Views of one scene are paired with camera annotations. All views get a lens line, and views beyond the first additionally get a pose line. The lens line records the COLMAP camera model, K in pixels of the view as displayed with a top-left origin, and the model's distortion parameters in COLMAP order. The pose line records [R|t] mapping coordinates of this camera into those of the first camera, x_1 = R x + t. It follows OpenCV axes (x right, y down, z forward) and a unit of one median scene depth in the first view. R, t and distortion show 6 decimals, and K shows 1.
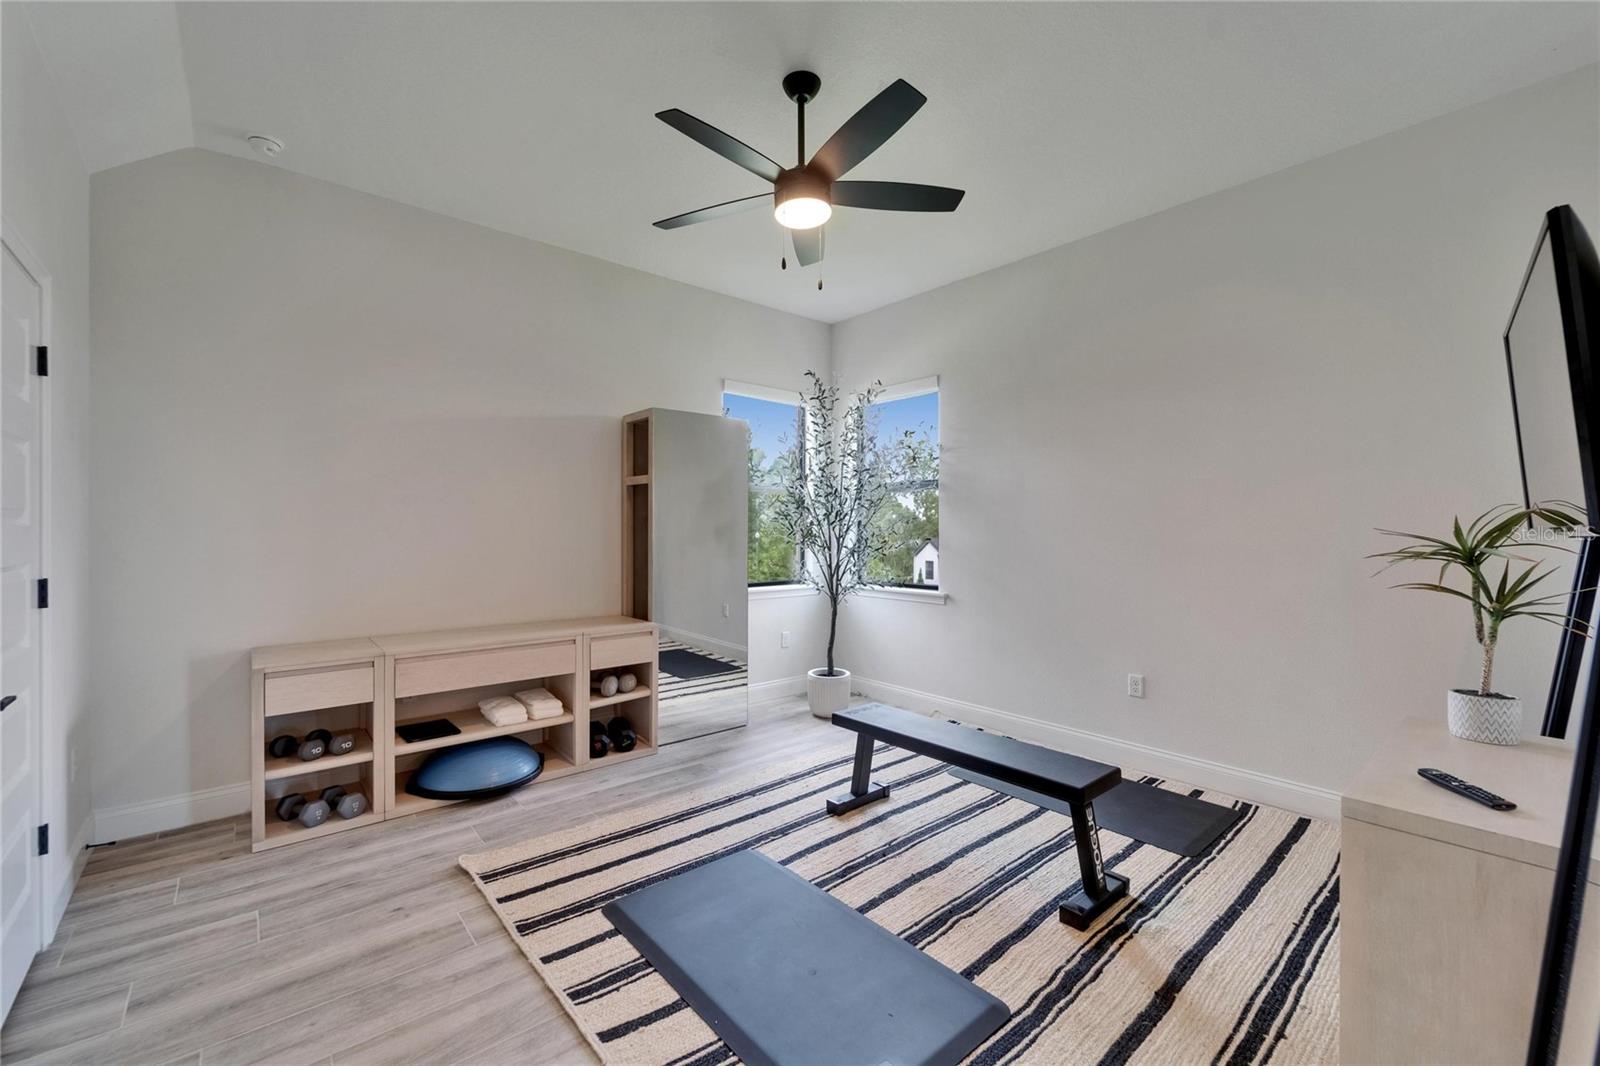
lens RADIAL K [[655.9, 0, 785.7], [0, 655.9, 528.3], [0, 0, 1]] dist [0.003036, 0.000012]
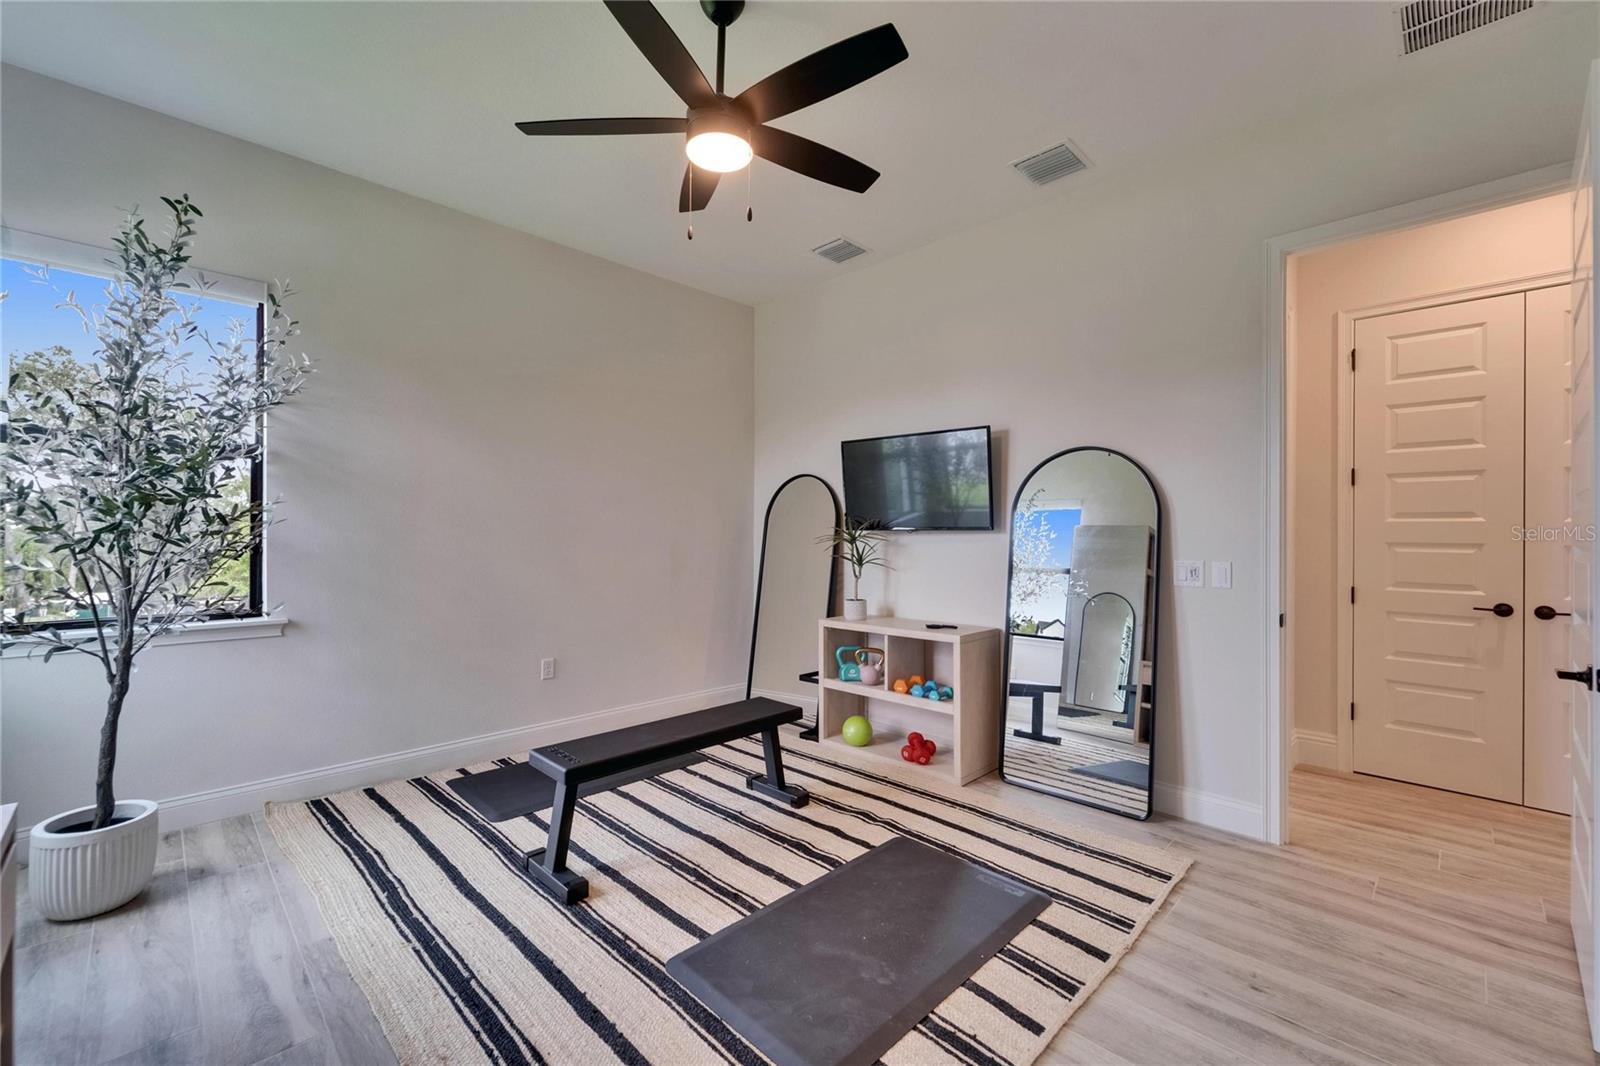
lens RADIAL K [[655.9, 0, 784.8], [0, 655.9, 536.8], [0, 0, 1]] dist [0.003036, 0.000012]
pose [[-0.067591, -0.014008, 0.997615, -0.872590], [-0.010686, 0.999854, 0.013315, 0.001152], [-0.997656, -0.009761, -0.067731, 1.021529]]
